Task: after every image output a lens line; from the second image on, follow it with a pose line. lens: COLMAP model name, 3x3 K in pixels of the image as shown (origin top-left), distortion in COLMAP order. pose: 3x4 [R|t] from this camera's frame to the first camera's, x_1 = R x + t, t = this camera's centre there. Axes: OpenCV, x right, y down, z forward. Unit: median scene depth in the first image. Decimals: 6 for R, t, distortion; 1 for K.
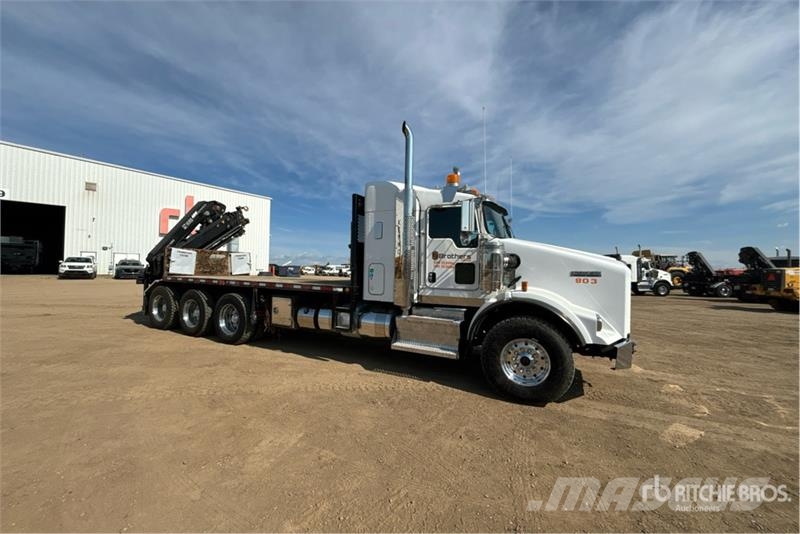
lens RADIAL K [[323.6, 0, 400.0], [0, 323.6, 267.0], [0, 0, 1]] dist [0.000310, -0.000091]
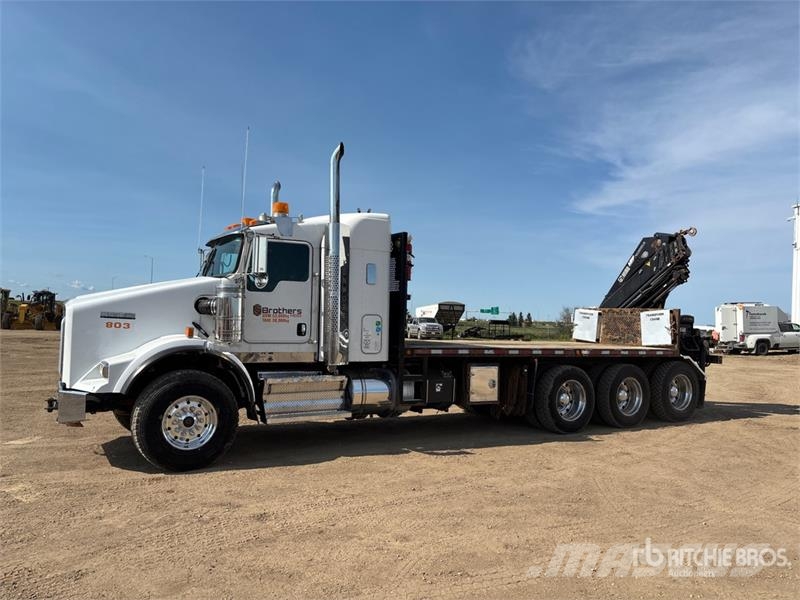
lens RADIAL K [[601.0, 0, 398.9], [0, 601.0, 296.3], [0, 0, 1]] dist [0.043404, -0.039618]
pose [[-0.548152, -0.069821, -0.833459, 0.739273], [-0.038204, 0.997559, -0.058443, 0.015417], [0.835506, -0.000194, -0.549482, 1.255690]]
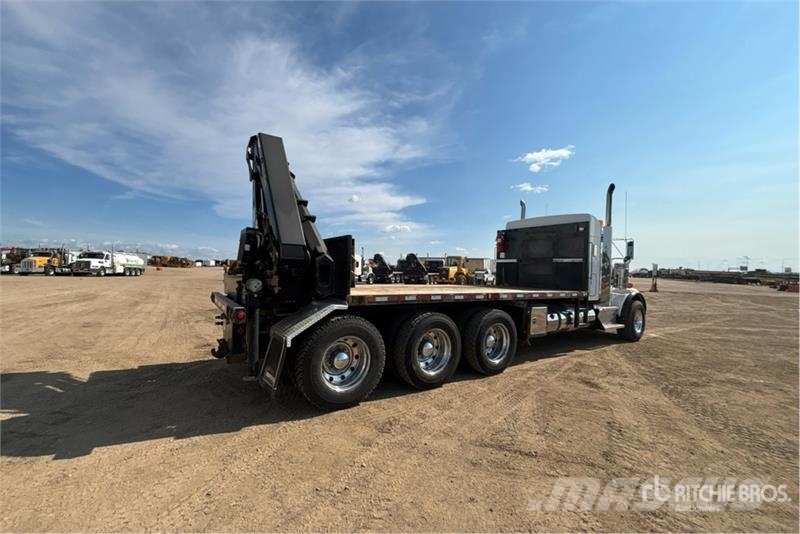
lens RADIAL K [[327.9, 0, 393.1], [0, 327.9, 266.6], [0, 0, 1]] dist [-0.000041, -0.000152]
pose [[0.467491, 0.003484, 0.883991, -0.951886], [-0.027342, 0.999571, 0.010520, -0.018024], [-0.883575, -0.029088, 0.467386, 0.608436]]
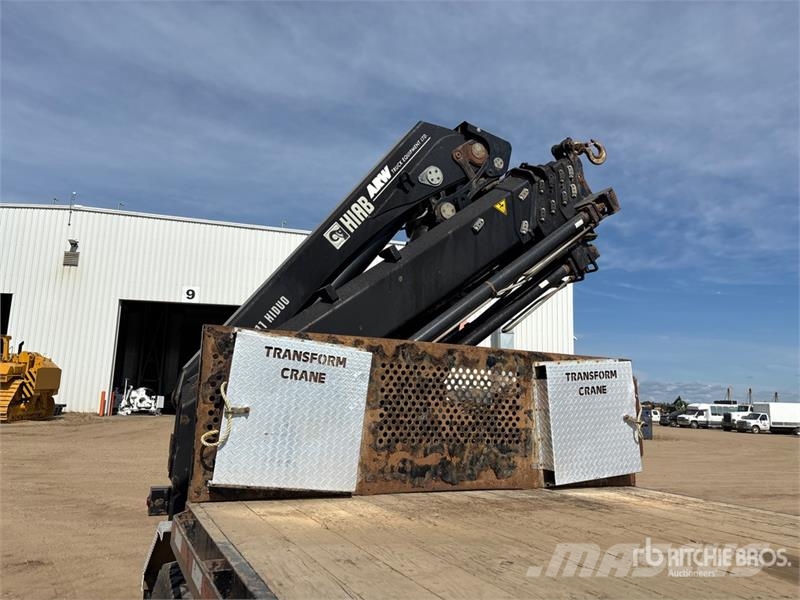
lens RADIAL K [[598.6, 0, 396.5], [0, 598.6, 300.7], [0, 0, 1]] dist [0.054772, -0.067306]
pose [[0.793777, -0.094071, -0.600890, -0.382605], [-0.010306, 0.985744, -0.167936, -0.018928], [0.608121, 0.139497, 0.781492, 0.682652]]
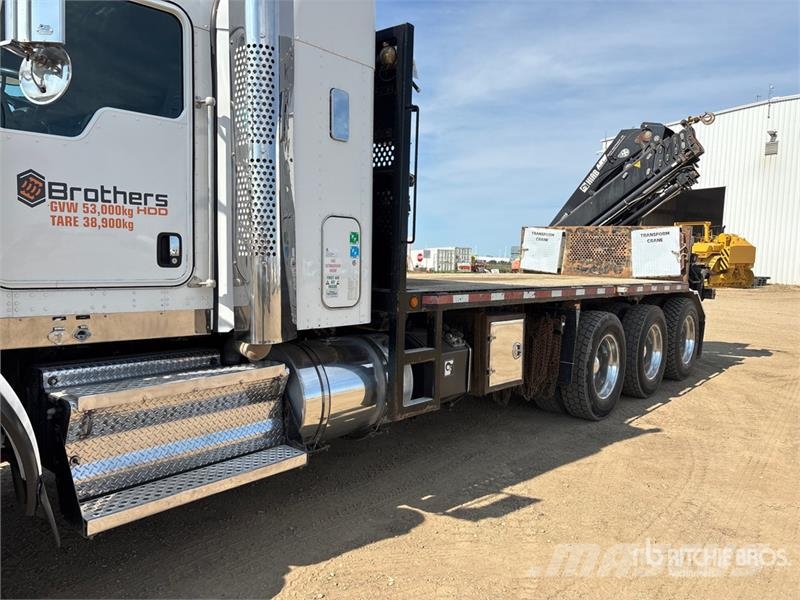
lens RADIAL K [[609.6, 0, 403.4], [0, 609.6, 297.0], [0, 0, 1]] dist [0.034483, -0.044691]
pose [[-0.238771, 0.035731, -0.970418, 0.407292], [-0.030271, 0.998563, 0.044216, 0.023836], [0.970604, 0.039933, -0.237347, 0.893355]]
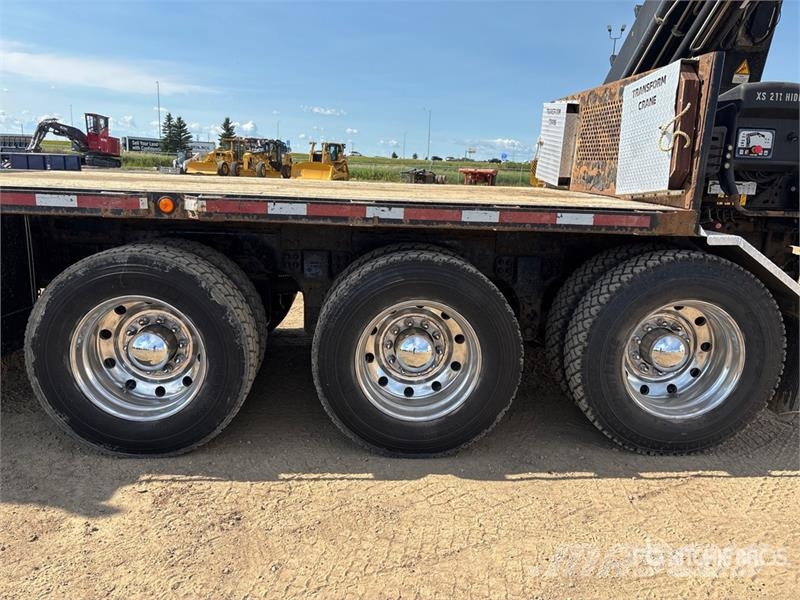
lens RADIAL K [[598.6, 0, 396.5], [0, 598.6, 300.7], [0, 0, 1]] dist [0.054772, -0.067306]
pose [[-0.867919, 0.059279, -0.493156, -0.211235], [-0.050263, 0.977275, 0.205931, 0.017941], [0.494157, 0.203519, -0.845216, 1.265916]]
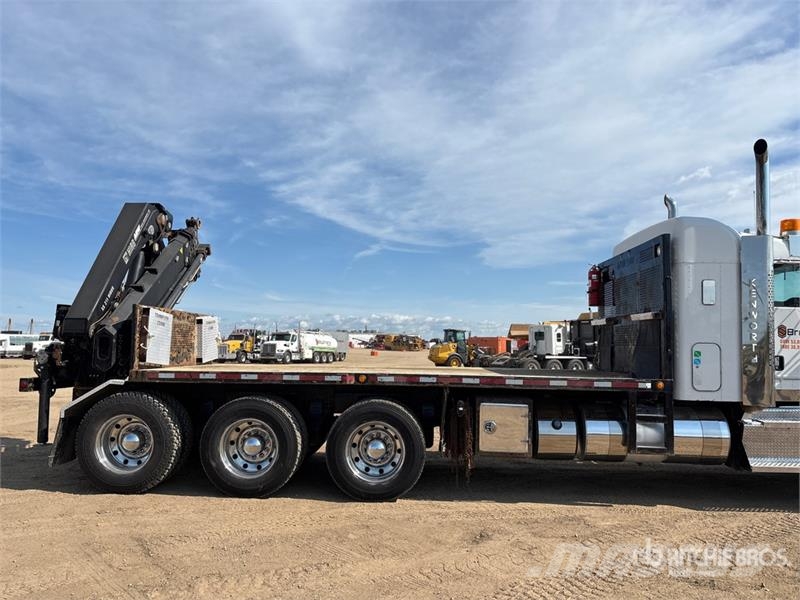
lens RADIAL K [[609.6, 0, 403.4], [0, 609.6, 297.0], [0, 0, 1]] dist [0.034483, -0.044691]
pose [[0.906743, 0.023816, 0.421010, -0.630486], [0.003432, 0.997954, -0.063845, -0.014410], [-0.421669, 0.059335, 0.904806, 0.067565]]
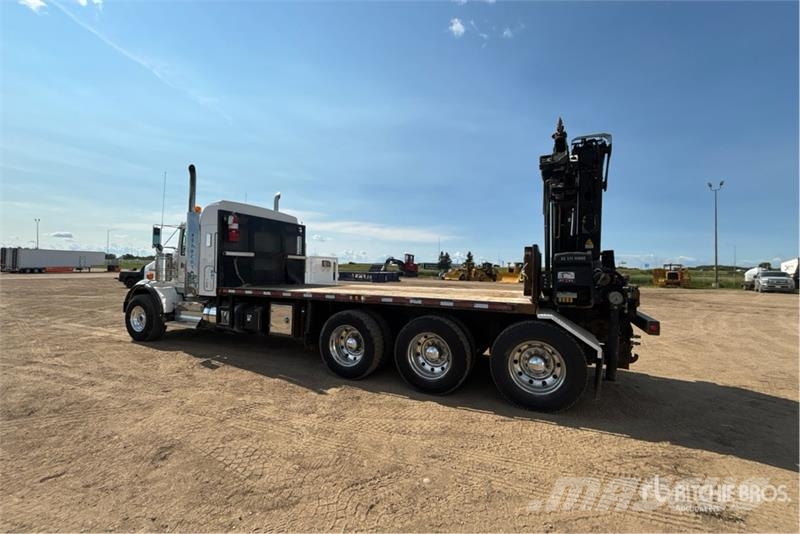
lens RADIAL K [[323.6, 0, 400.0], [0, 323.6, 267.0], [0, 0, 1]] dist [0.000310, -0.000091]
pose [[-0.999094, -0.032528, -0.027429, -0.315576], [-0.032133, 0.999375, -0.014743, -0.006754], [0.027892, -0.013848, -0.999515, 1.479082]]
